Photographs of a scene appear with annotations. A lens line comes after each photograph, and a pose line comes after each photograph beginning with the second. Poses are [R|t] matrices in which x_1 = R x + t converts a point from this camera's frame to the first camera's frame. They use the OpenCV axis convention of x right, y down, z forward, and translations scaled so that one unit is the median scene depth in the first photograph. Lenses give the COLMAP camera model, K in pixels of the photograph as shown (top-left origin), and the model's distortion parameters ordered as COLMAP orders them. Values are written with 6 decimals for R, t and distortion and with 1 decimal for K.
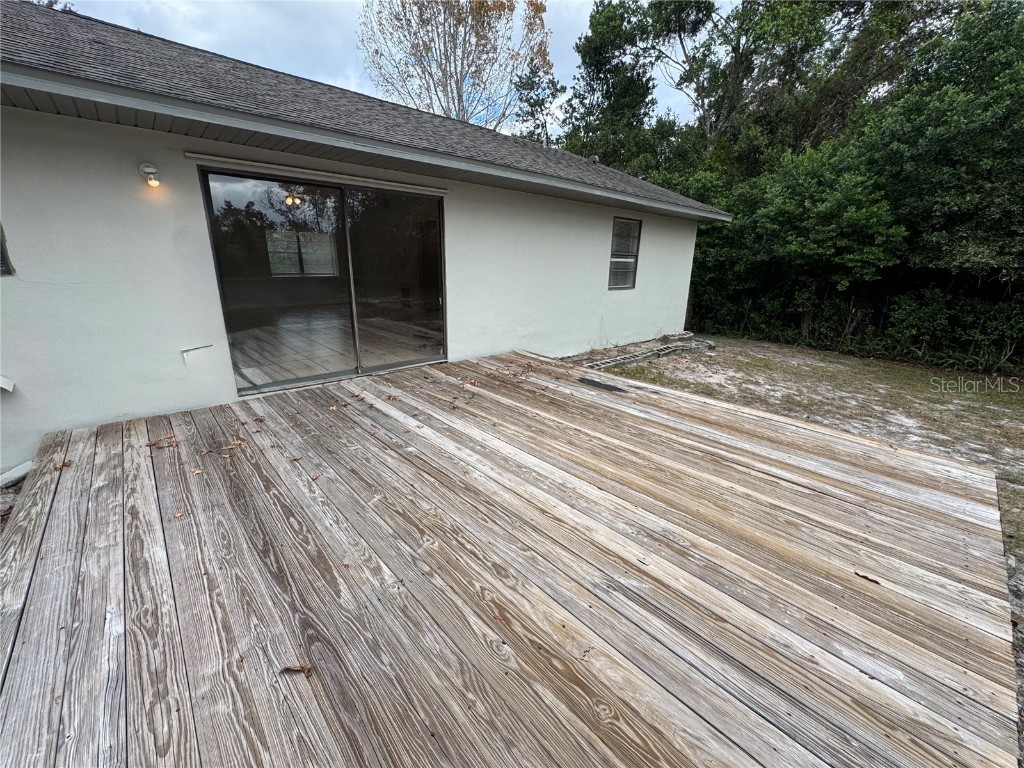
lens RADIAL K [[410.8, 0, 510.7], [0, 410.8, 384.2], [0, 0, 1]] dist [-0.001132, 0.000081]
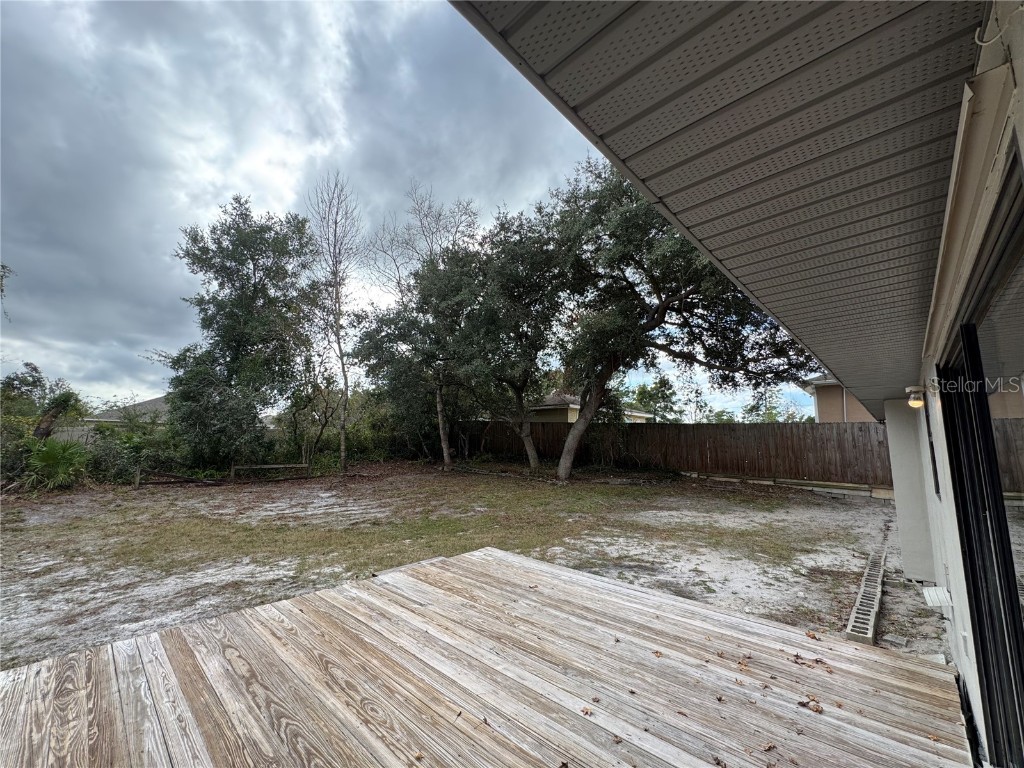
lens RADIAL K [[410.8, 0, 510.7], [0, 410.8, 384.2], [0, 0, 1]] dist [-0.001132, 0.000081]
pose [[-0.996792, -0.030856, -0.073854, -0.015958], [-0.041213, 0.988851, 0.143092, -0.644831], [0.068615, 0.145676, -0.986950, 1.843232]]
